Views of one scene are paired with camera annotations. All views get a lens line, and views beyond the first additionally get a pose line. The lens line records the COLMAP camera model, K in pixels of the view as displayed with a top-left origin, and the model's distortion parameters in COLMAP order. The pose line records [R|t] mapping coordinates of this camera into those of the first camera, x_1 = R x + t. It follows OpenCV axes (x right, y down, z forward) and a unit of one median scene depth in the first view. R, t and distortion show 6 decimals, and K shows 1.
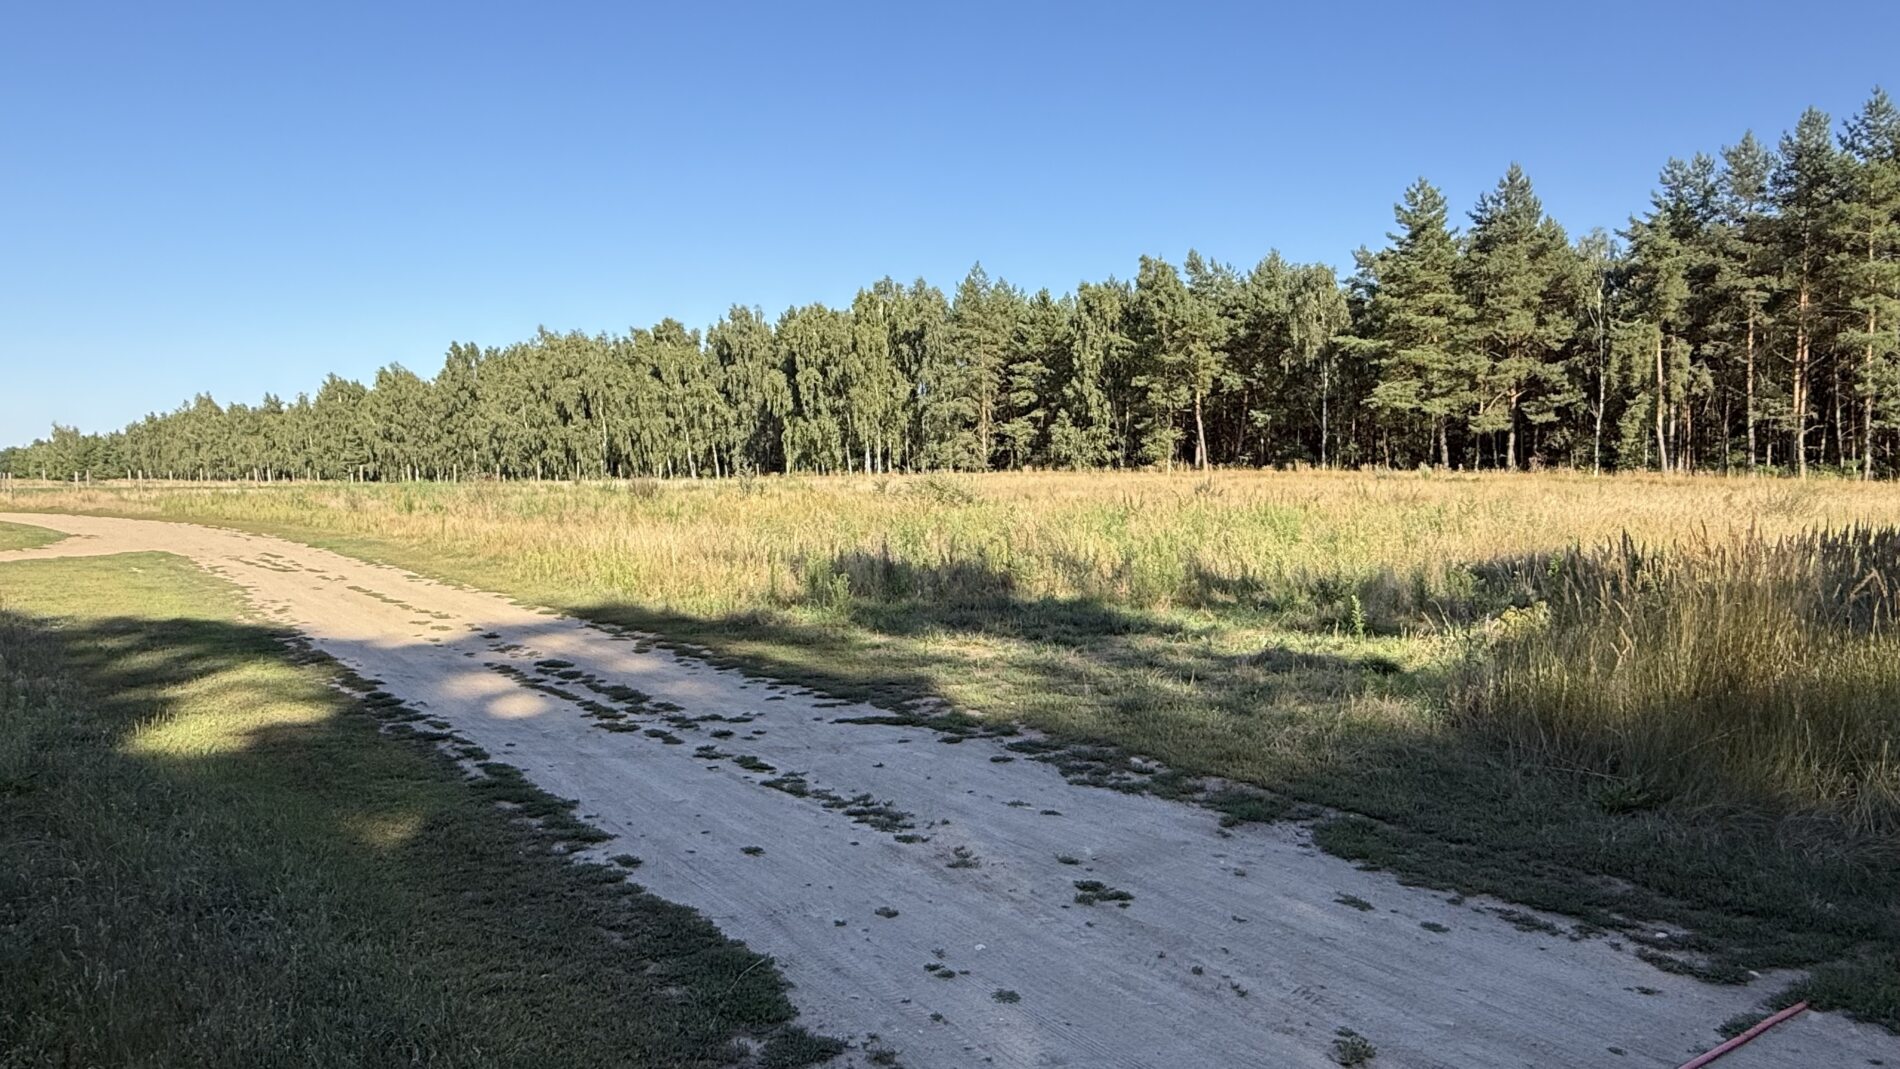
lens RADIAL K [[1171.3, 0, 944.1], [0, 1171.3, 531.7], [0, 0, 1]] dist [-0.004185, 0.002859]
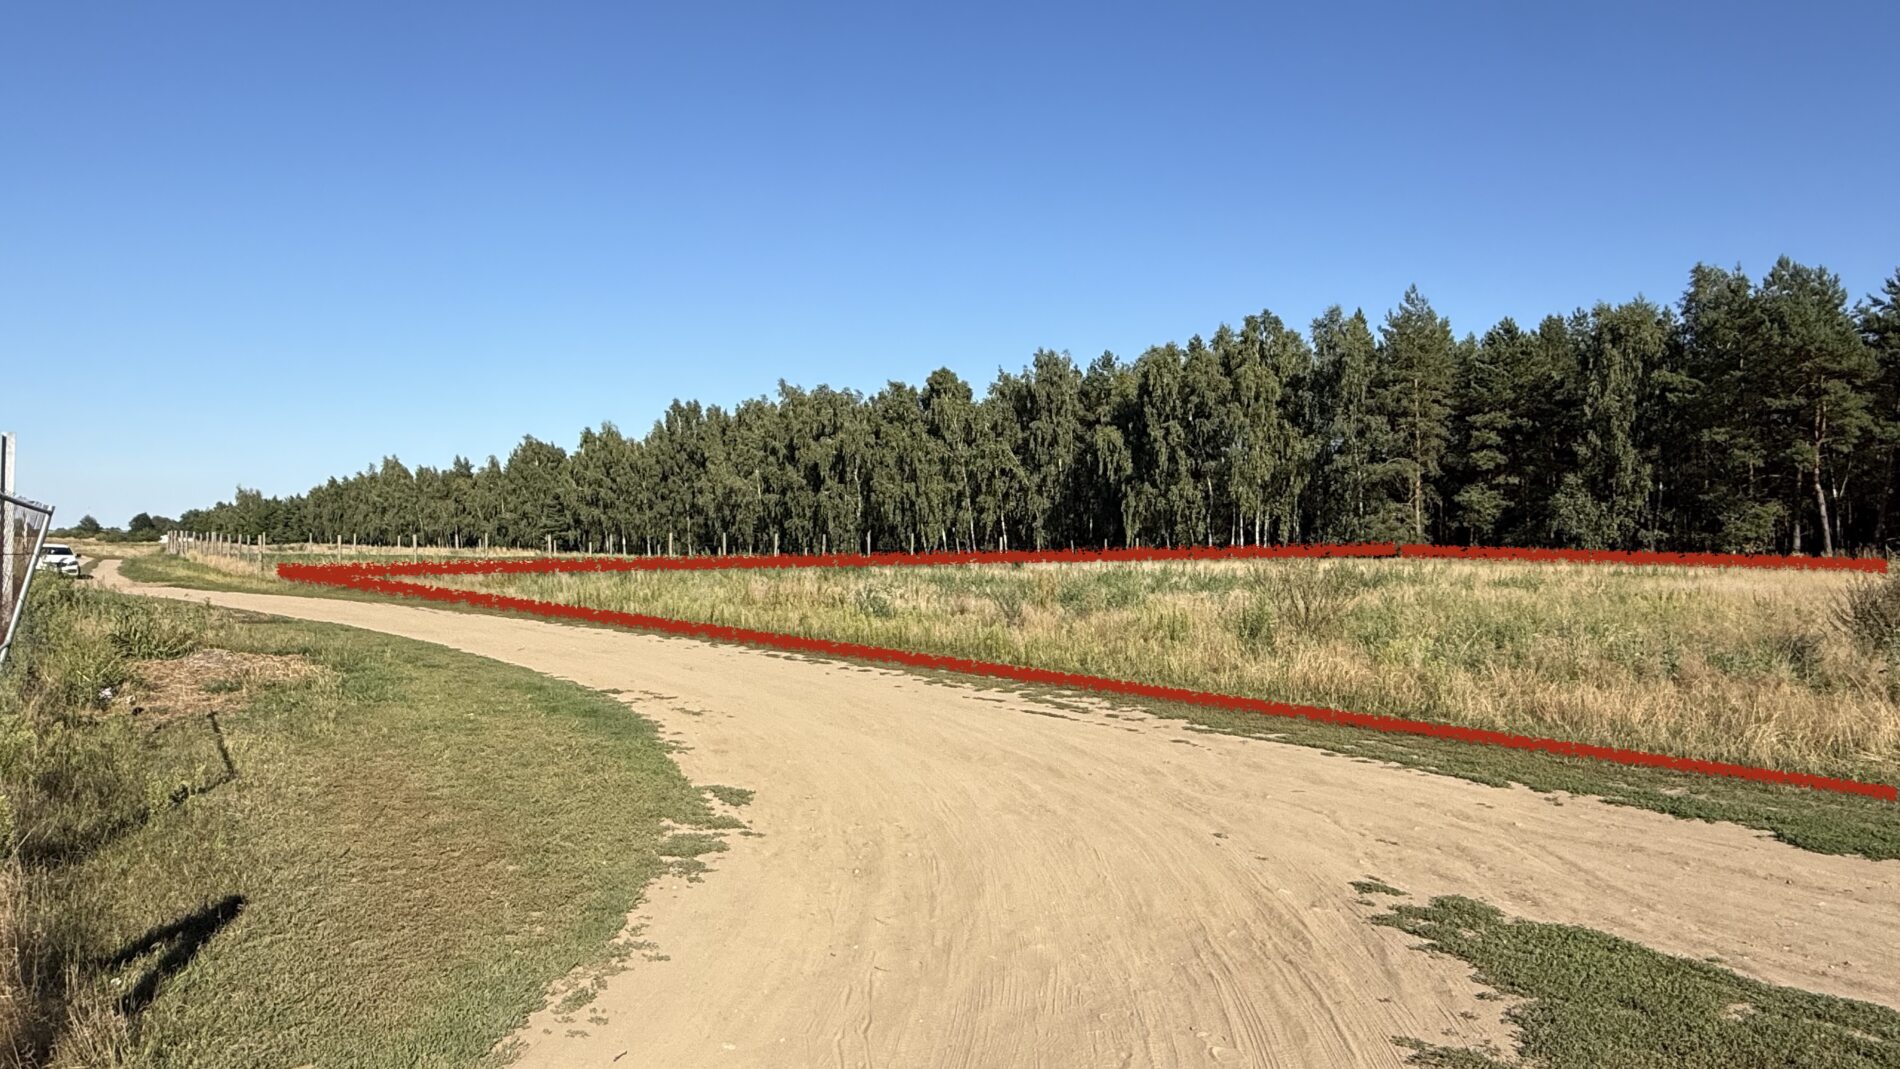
lens RADIAL K [[1171.3, 0, 949.3], [0, 1171.3, 537.3], [0, 0, 1]] dist [-0.004185, 0.002859]
pose [[0.995446, 0.016103, -0.093960, -0.205995], [-0.021678, 0.998045, -0.058619, -0.010672], [0.092833, 0.060389, 0.993849, 0.208736]]
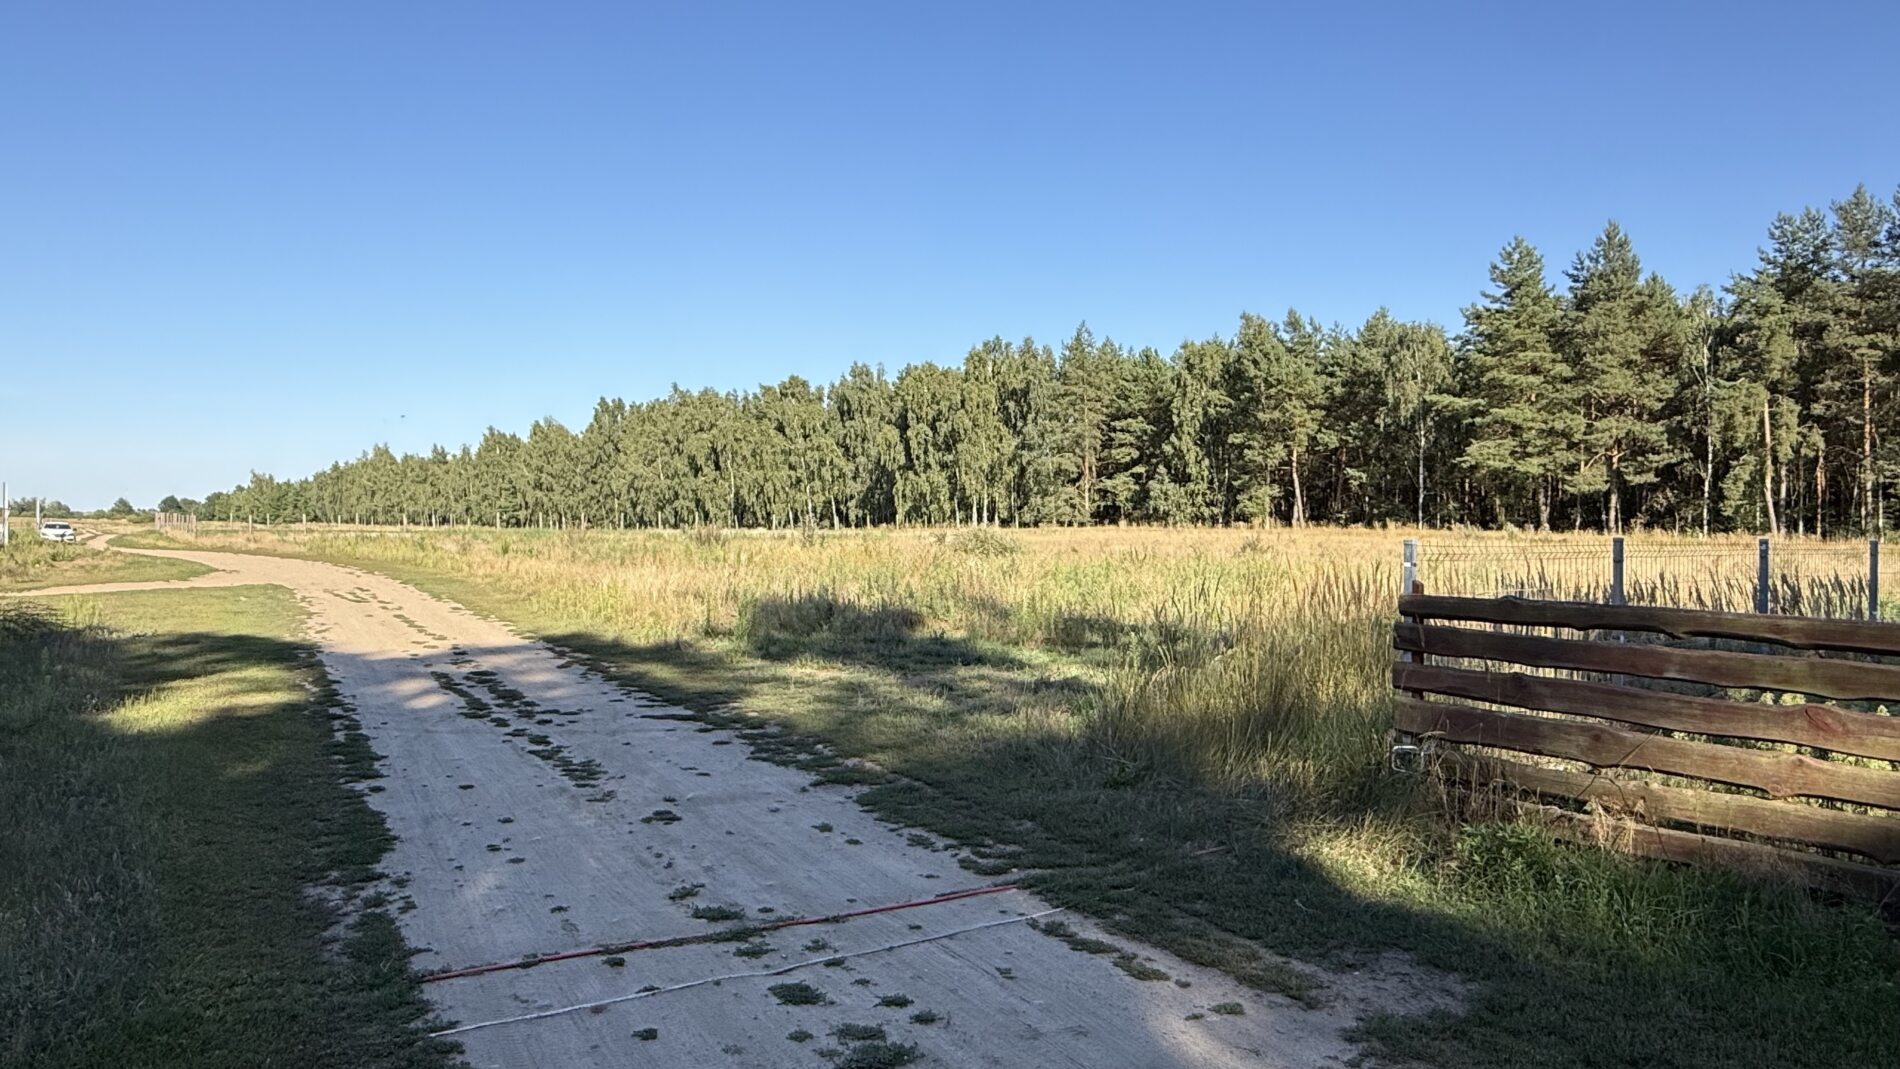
lens RADIAL K [[1171.3, 0, 949.4], [0, 1171.3, 533.9], [0, 0, 1]] dist [-0.004185, 0.002859]
pose [[0.993371, 0.013905, -0.114113, 0.032813], [-0.018875, 0.998915, -0.042584, 0.000813], [0.113397, 0.044455, 0.992555, -0.020659]]
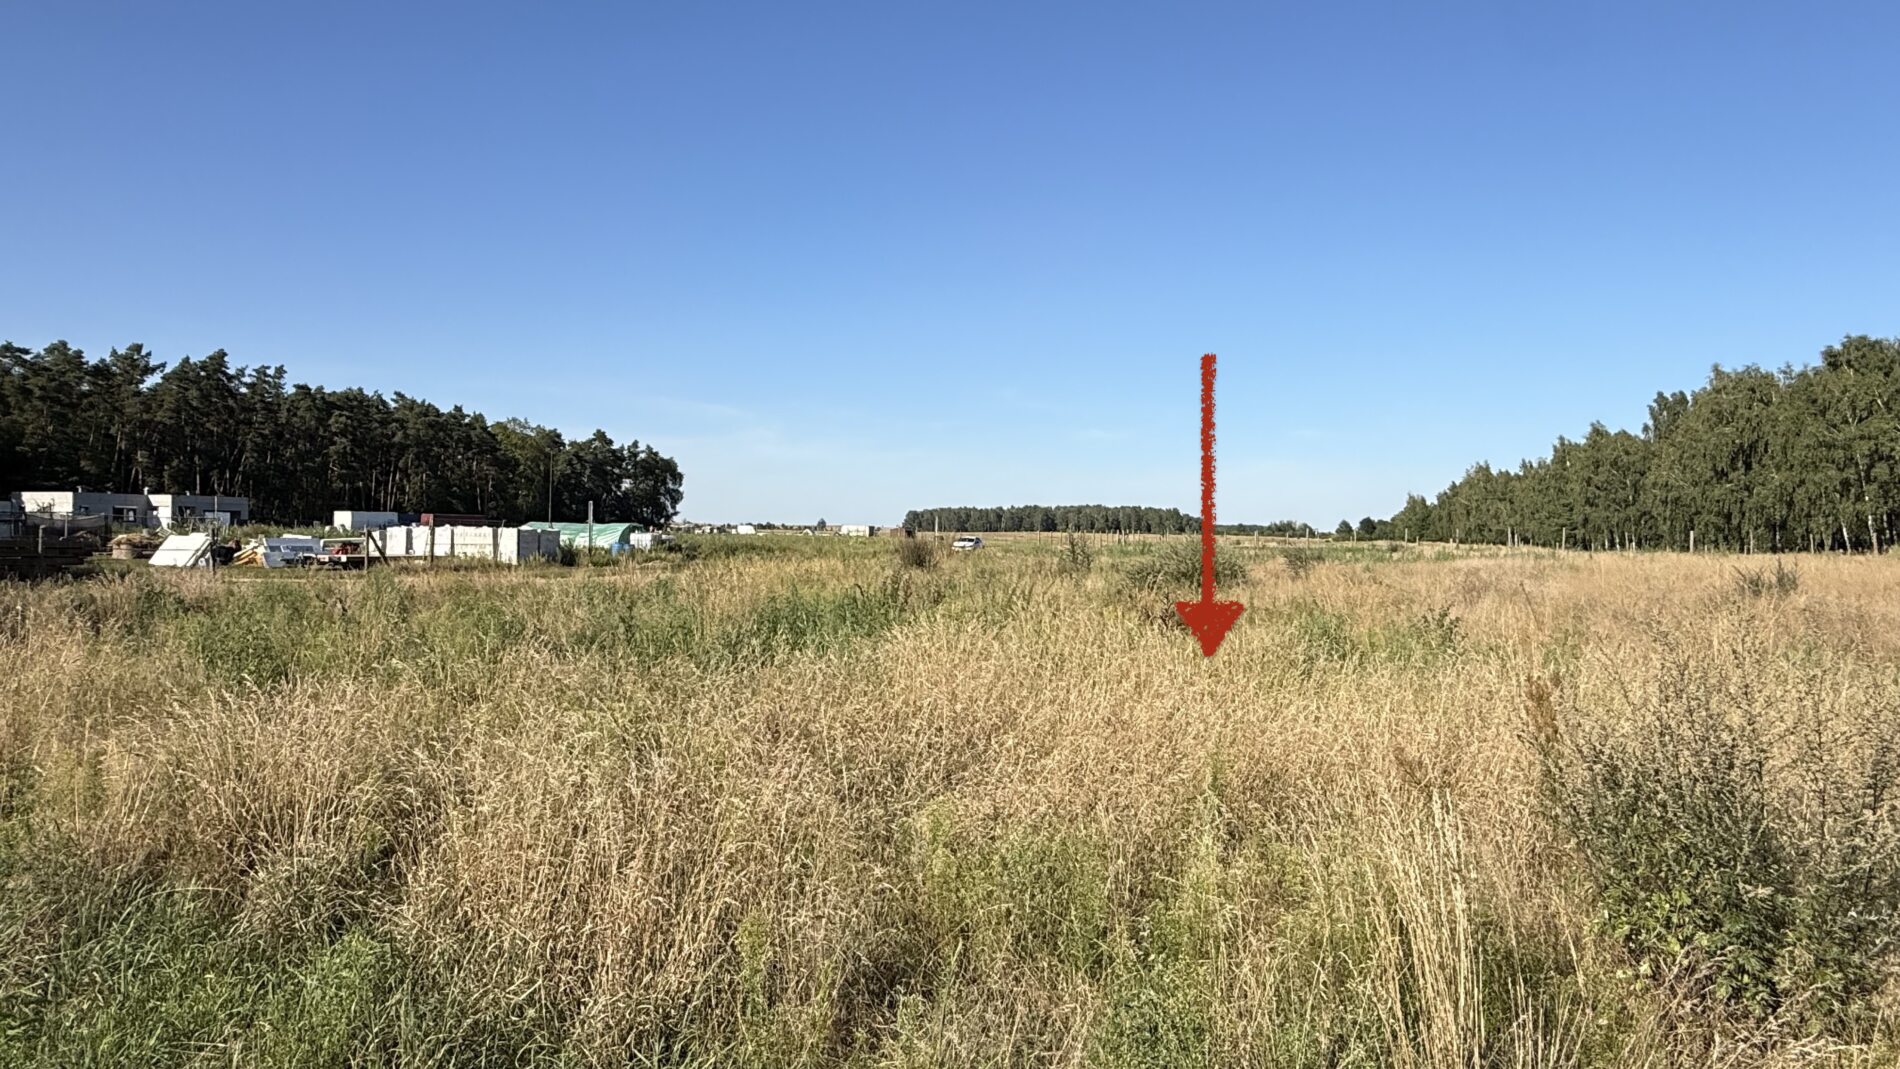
lens RADIAL K [[1171.3, 0, 950.2], [0, 1171.3, 530.2], [0, 0, 1]] dist [-0.004185, 0.002859]
pose [[0.472752, 0.009575, -0.881143, 0.198944], [-0.059706, 0.997991, -0.021189, -0.014771], [0.879170, 0.062627, 0.472374, 0.219500]]
